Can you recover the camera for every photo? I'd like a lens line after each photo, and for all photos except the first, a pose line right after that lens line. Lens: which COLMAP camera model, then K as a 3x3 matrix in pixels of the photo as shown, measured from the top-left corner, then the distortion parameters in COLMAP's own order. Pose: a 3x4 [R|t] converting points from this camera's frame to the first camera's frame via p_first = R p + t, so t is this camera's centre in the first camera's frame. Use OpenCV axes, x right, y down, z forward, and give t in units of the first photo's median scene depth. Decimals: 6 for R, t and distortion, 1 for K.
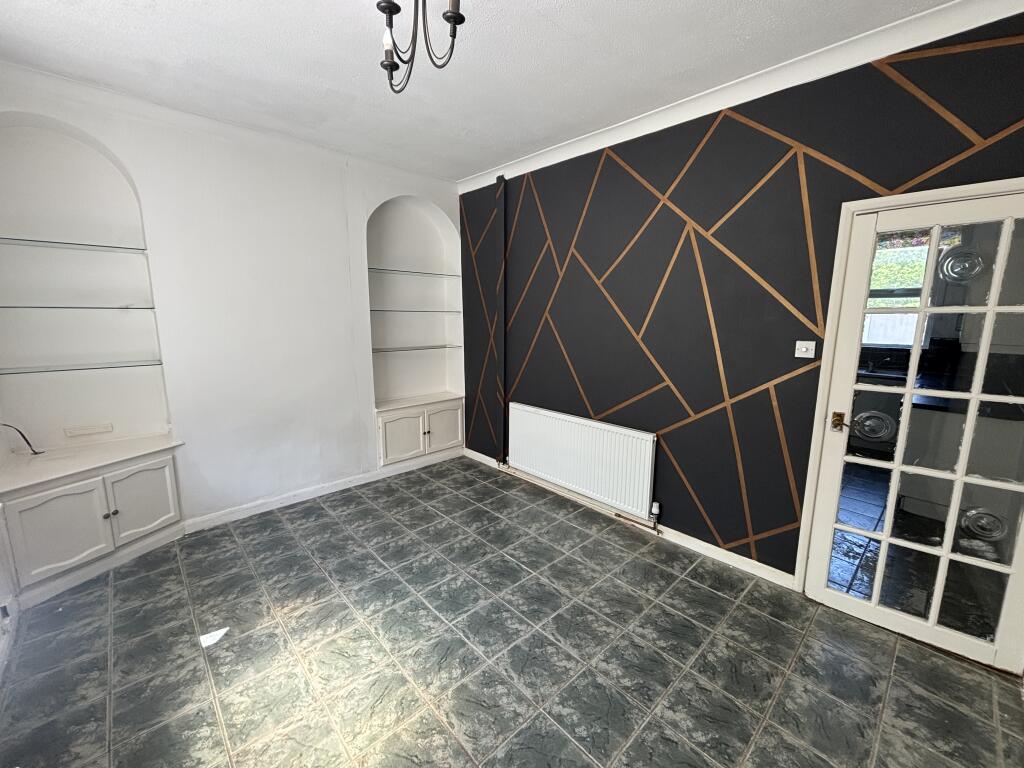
lens RADIAL K [[417.8, 0, 506.9], [0, 417.8, 384.8], [0, 0, 1]] dist [0.002951, -0.001036]
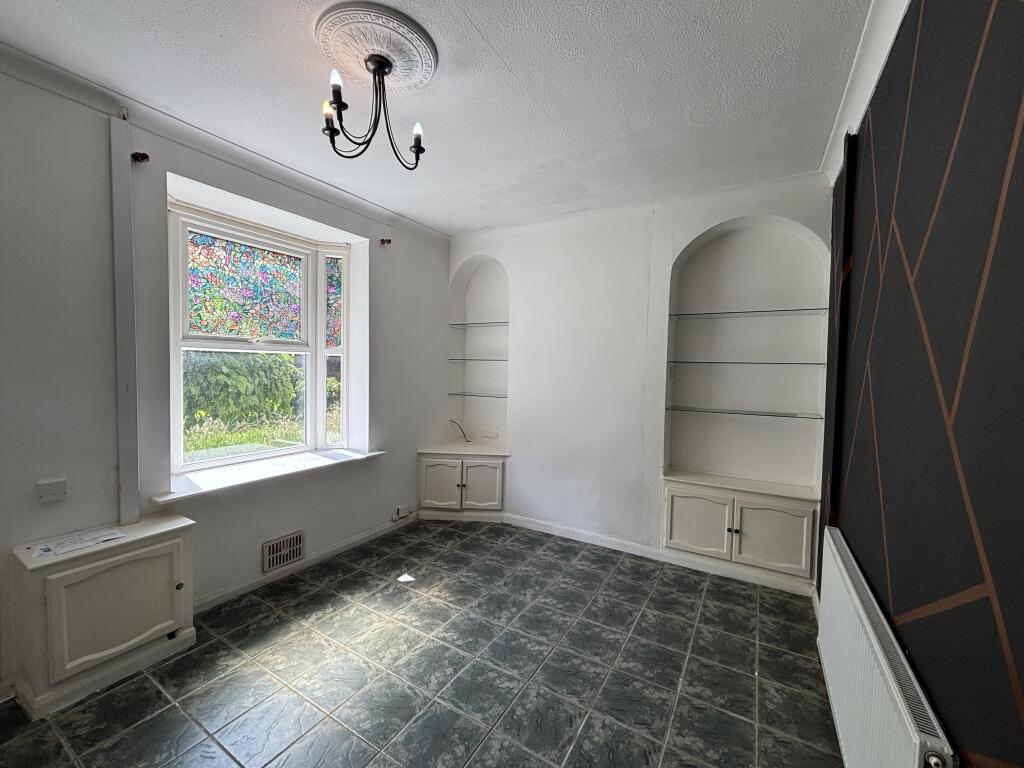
lens RADIAL K [[417.8, 0, 508.0], [0, 417.8, 380.9], [0, 0, 1]] dist [0.002951, -0.001036]
pose [[0.279764, 0.034663, -0.959443, 0.538714], [-0.180809, 0.983368, -0.017194, -0.077742], [0.942889, 0.178286, 0.281378, 0.561964]]
